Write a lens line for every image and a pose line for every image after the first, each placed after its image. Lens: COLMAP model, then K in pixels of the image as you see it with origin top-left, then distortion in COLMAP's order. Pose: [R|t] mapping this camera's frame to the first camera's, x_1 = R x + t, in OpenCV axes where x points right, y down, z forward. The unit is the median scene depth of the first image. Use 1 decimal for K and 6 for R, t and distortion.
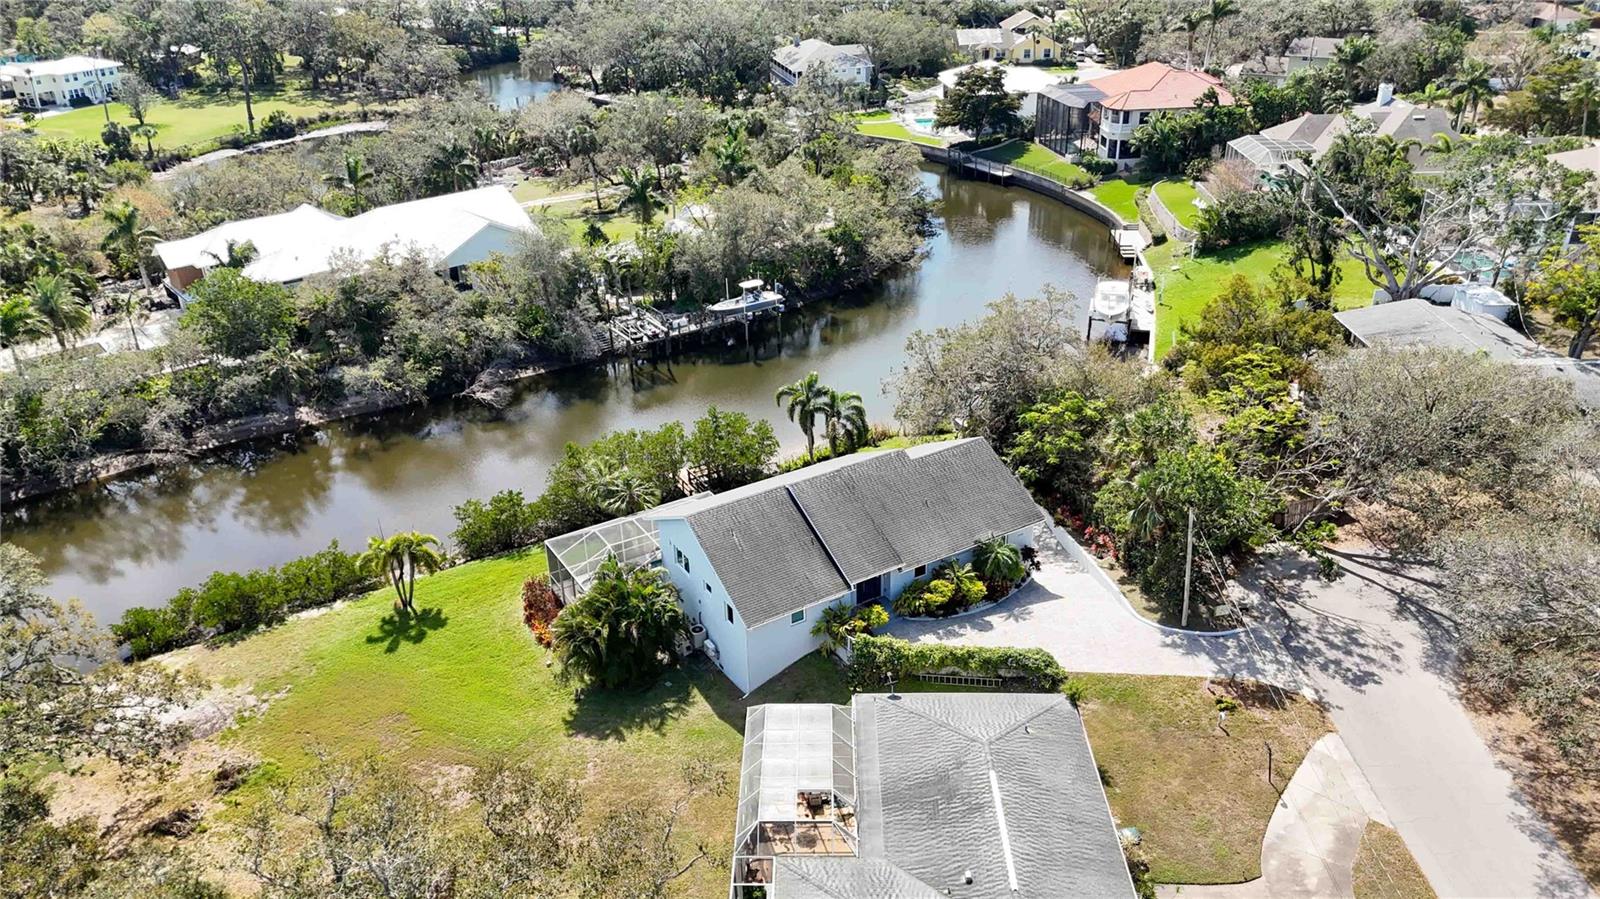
lens RADIAL K [[1160.9, 0, 800.0], [0, 1160.9, 449.5], [0, 0, 1]] dist [0.053919, -0.029347]
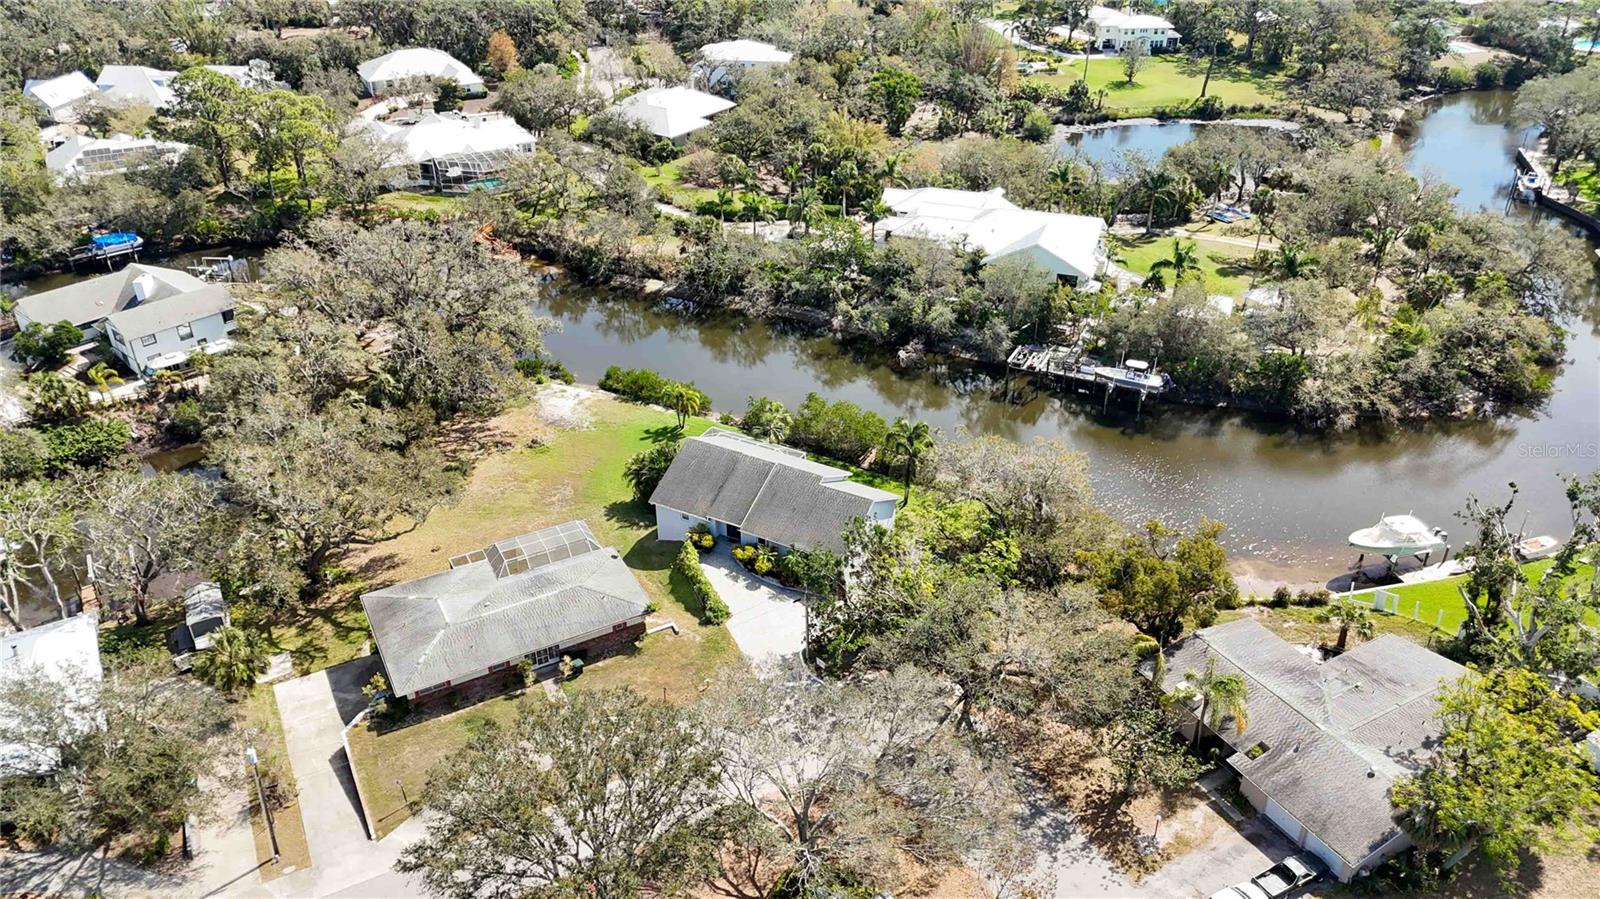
lens RADIAL K [[1160.9, 0, 800.0], [0, 1160.9, 449.5], [0, 0, 1]] dist [0.053919, -0.029347]
pose [[0.512833, 0.452986, -0.729250, 1.321947], [-0.398533, 0.877999, 0.265123, -0.475008], [0.760377, 0.154666, 0.630797, 0.050131]]
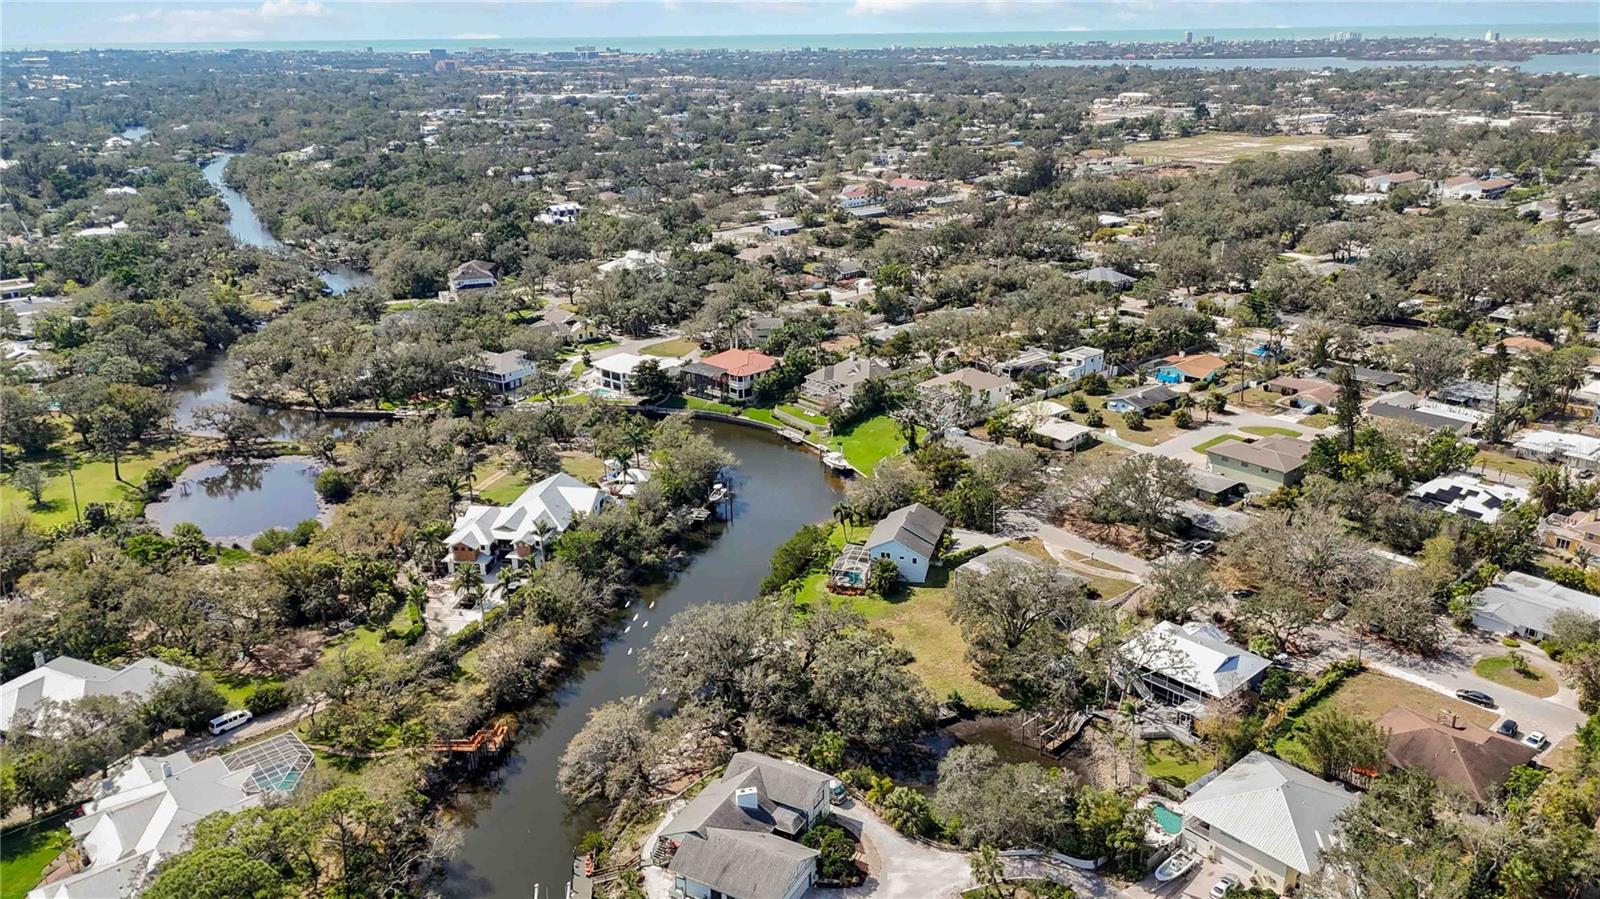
lens RADIAL K [[1160.9, 0, 800.0], [0, 1160.9, 449.5], [0, 0, 1]] dist [0.053919, -0.029347]
pose [[0.745083, -0.209791, 0.633119, -2.497255], [0.289987, 0.956723, -0.024249, -0.204614], [-0.600632, 0.201663, 0.773675, -1.639877]]
